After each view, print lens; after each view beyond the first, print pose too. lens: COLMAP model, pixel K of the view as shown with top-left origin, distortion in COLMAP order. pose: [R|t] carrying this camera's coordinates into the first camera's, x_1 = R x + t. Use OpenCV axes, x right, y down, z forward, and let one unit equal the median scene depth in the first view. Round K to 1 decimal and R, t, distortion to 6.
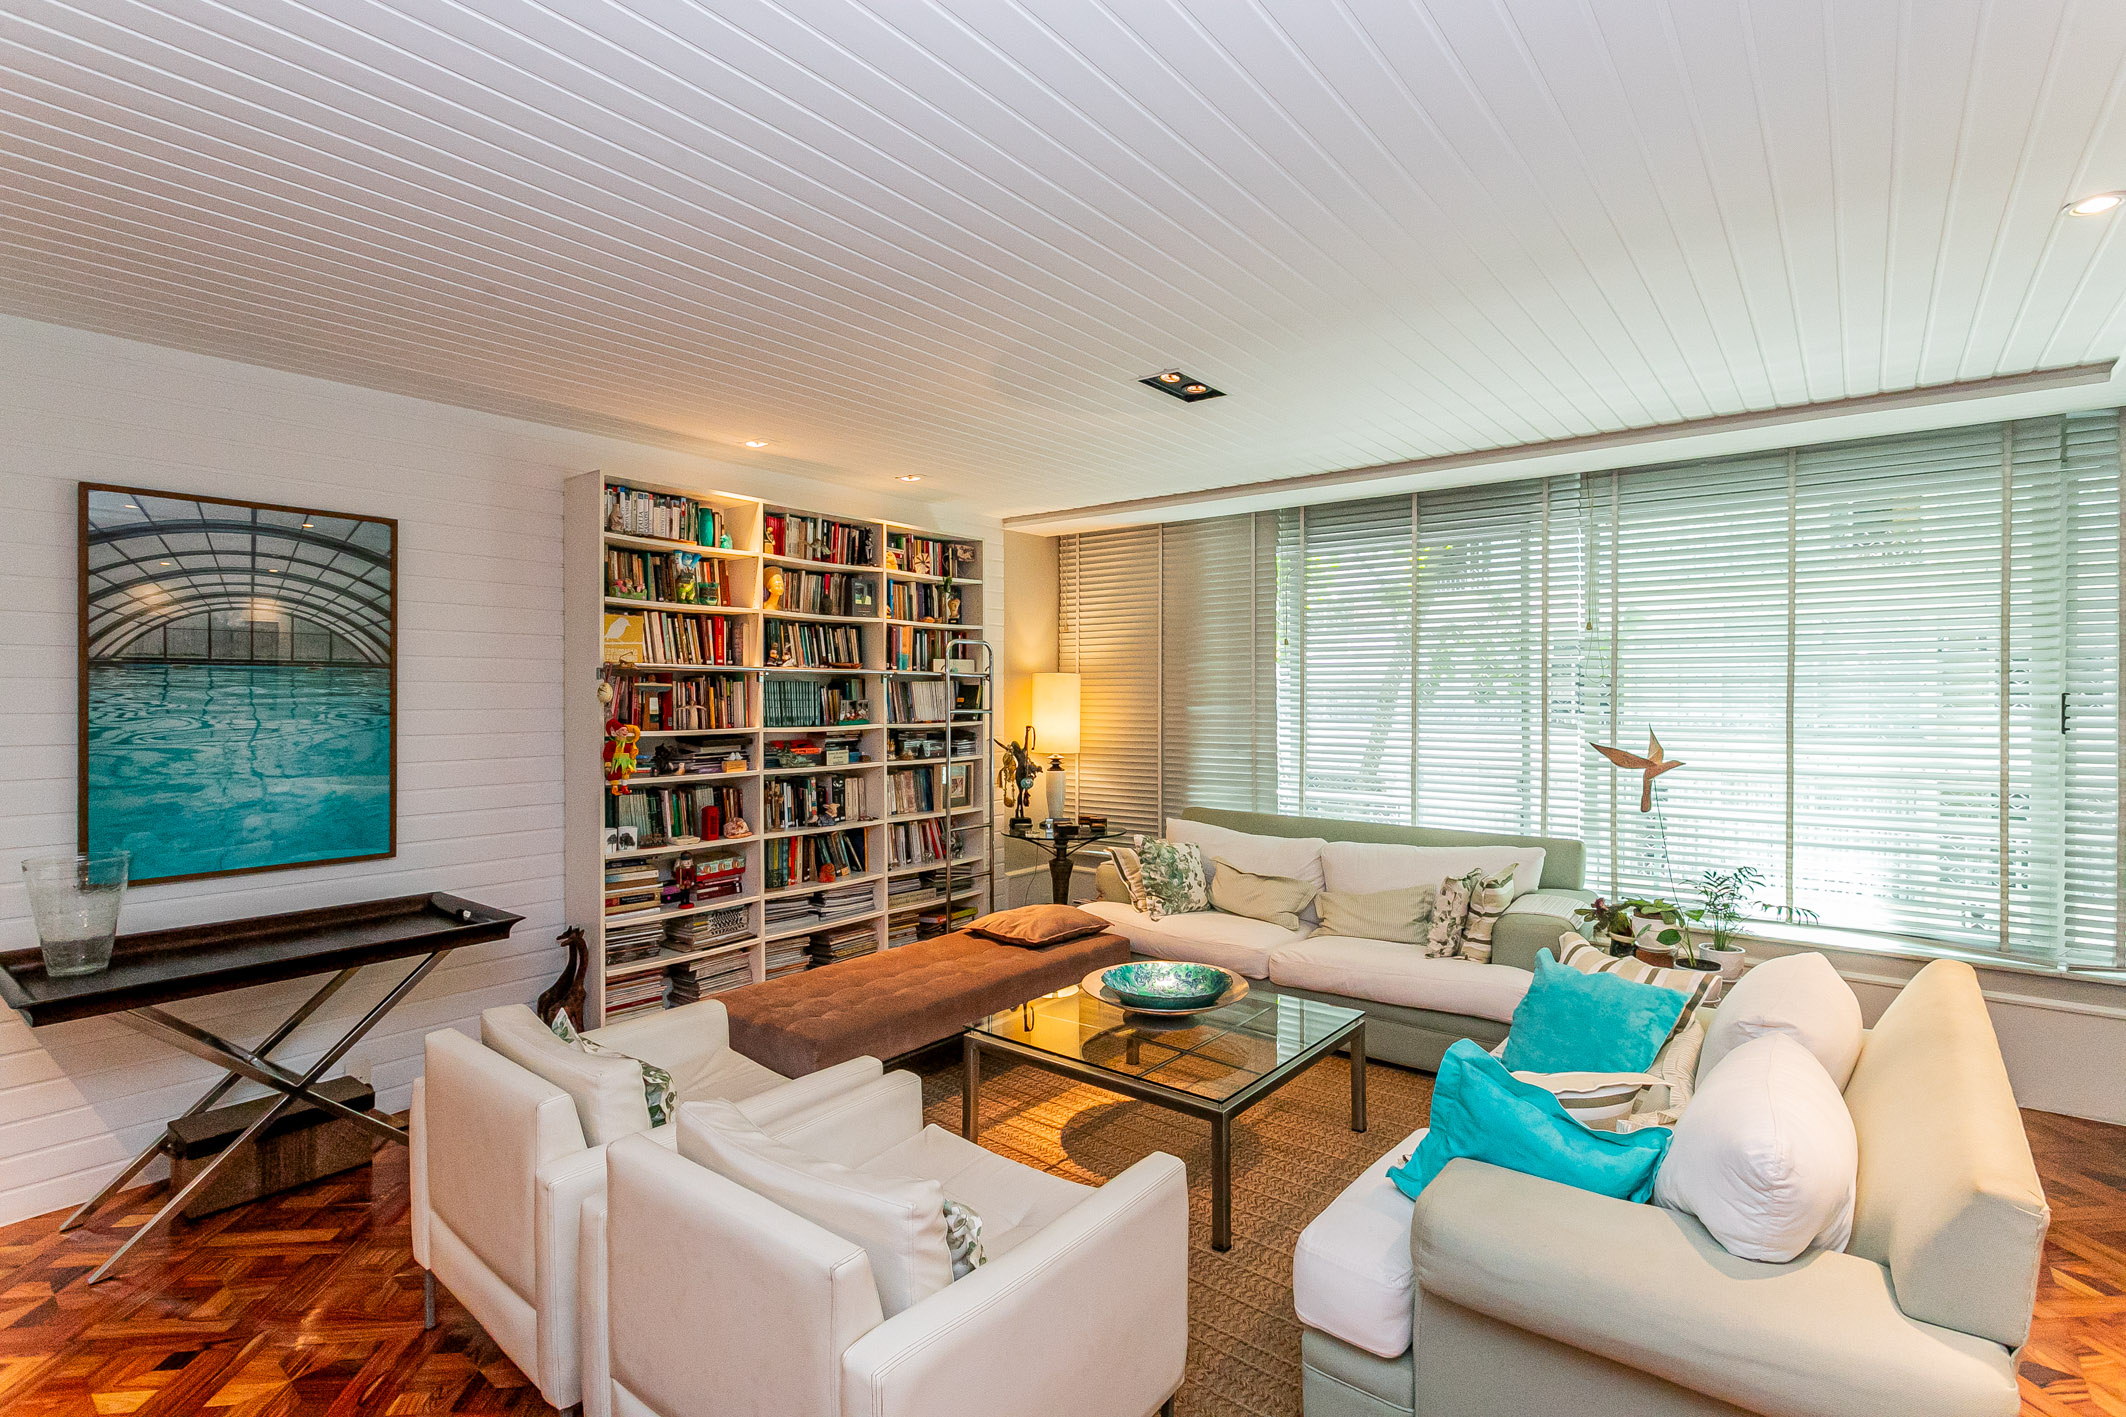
lens RADIAL K [[1018.6, 0, 1069.8], [0, 1018.6, 695.0], [0, 0, 1]] dist [0.000492, 0.001877]
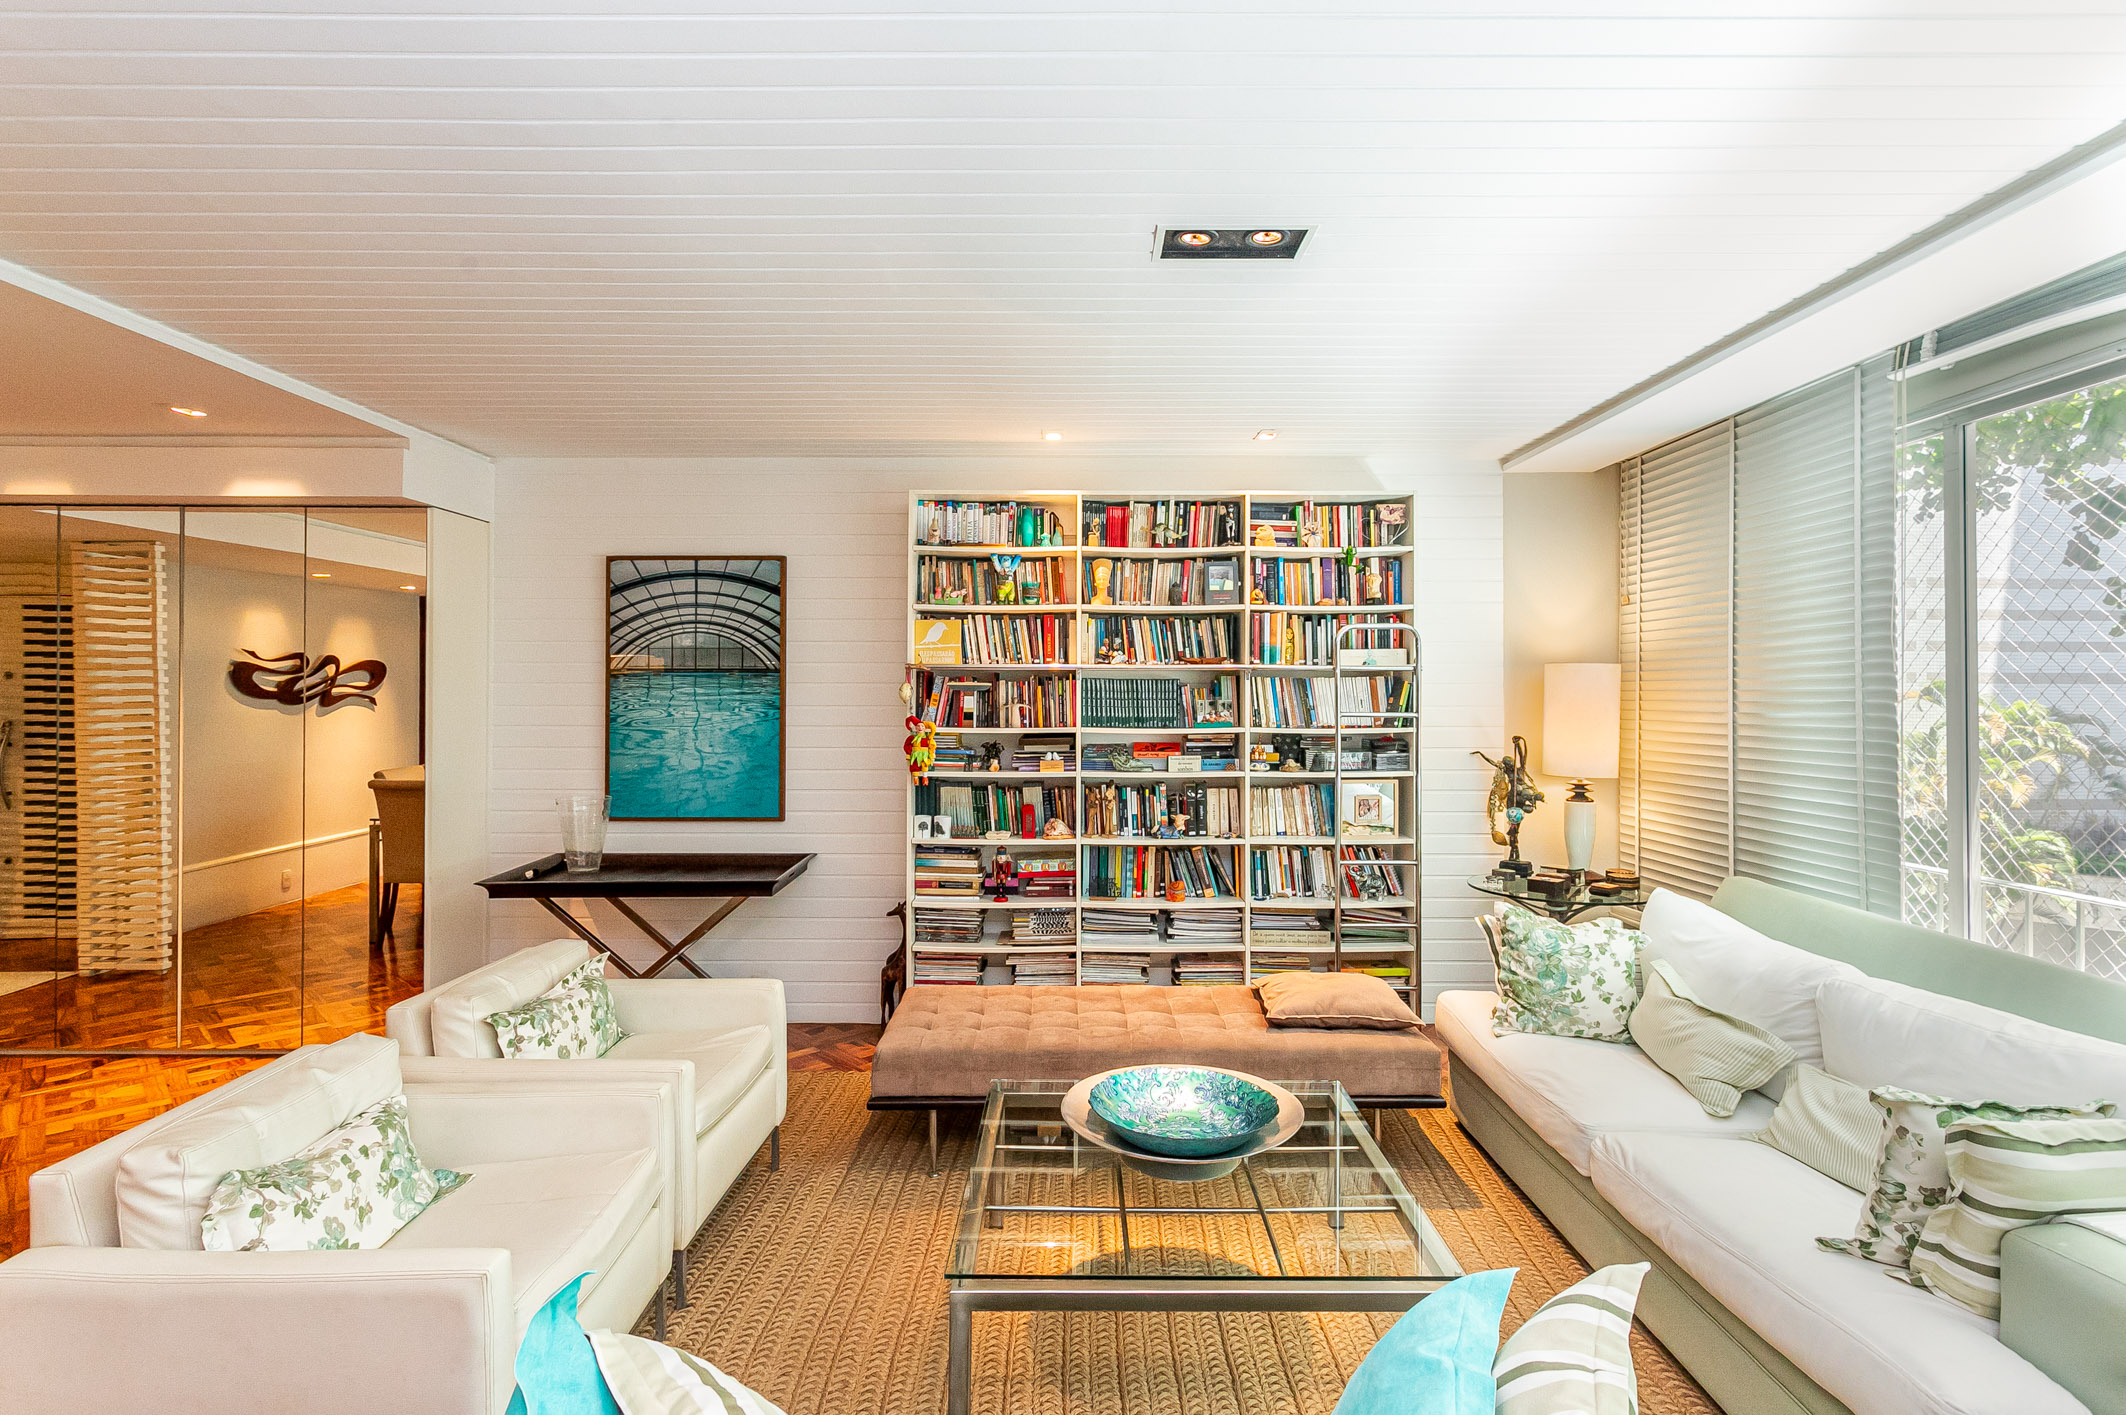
lens RADIAL K [[1018.6, 0, 1097.5], [0, 1018.6, 689.9], [0, 0, 1]] dist [0.000492, 0.001877]
pose [[0.622938, -0.007588, -0.782234, 0.454444], [-0.000462, 0.999949, -0.010068, 0.006087], [0.782271, 0.006633, 0.622903, 0.405724]]
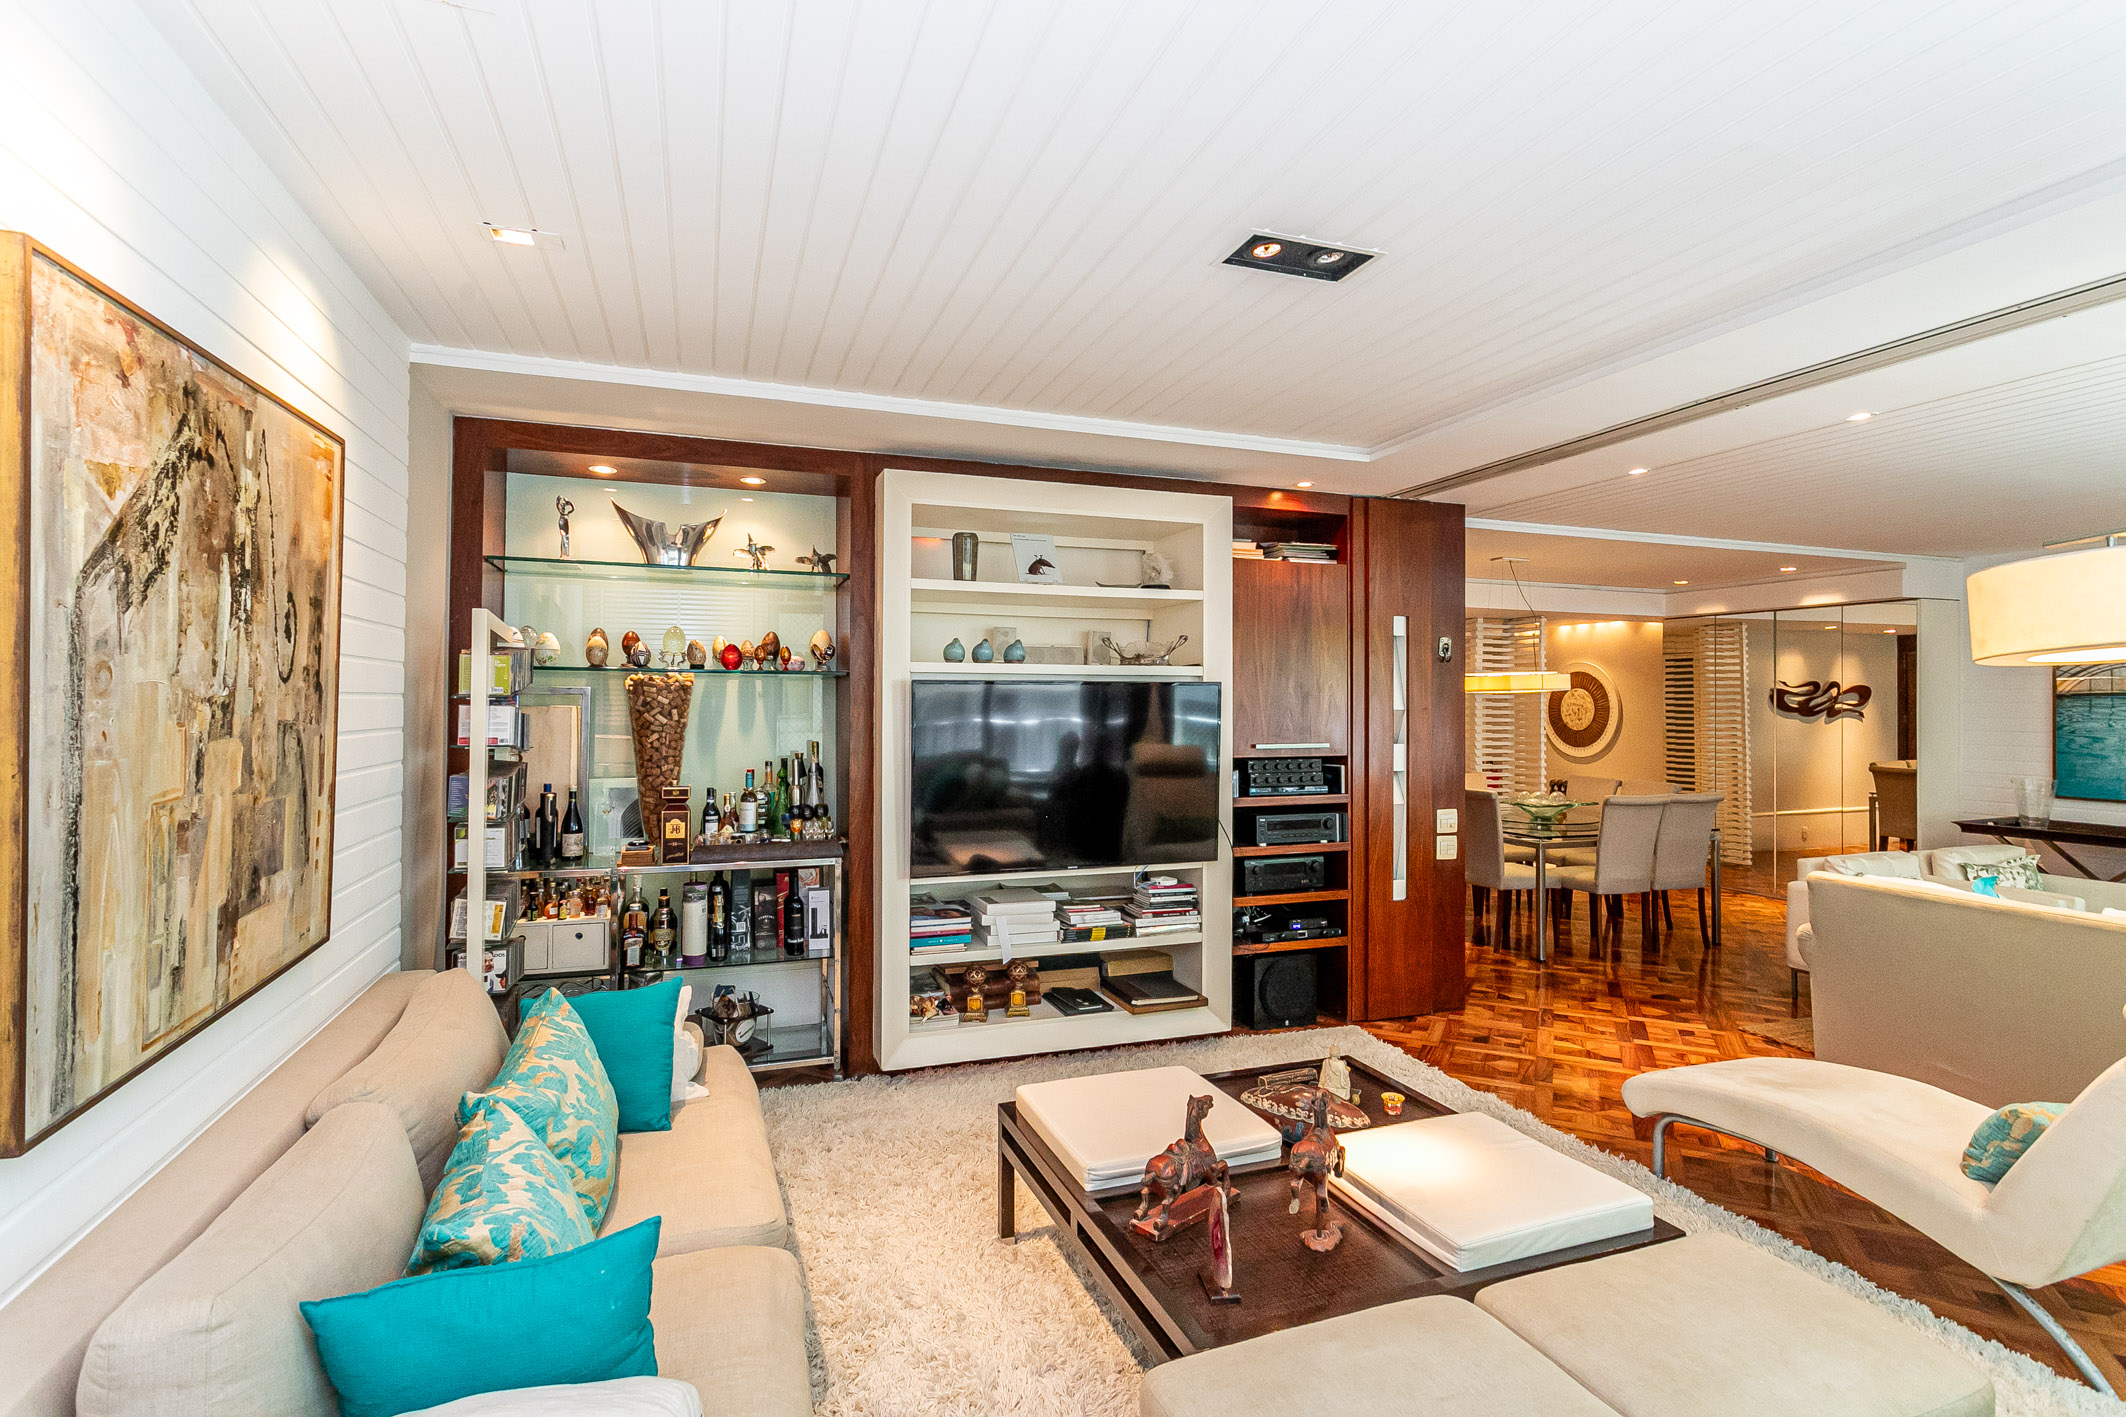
lens RADIAL K [[1018.6, 0, 1064.1], [0, 1018.6, 702.4], [0, 0, 1]] dist [0.000492, 0.001877]
pose [[-0.544731, -0.007972, -0.838573, 1.388918], [-0.011545, 0.999931, -0.002007, 0.007039], [0.838532, 0.008589, -0.544785, 0.255629]]
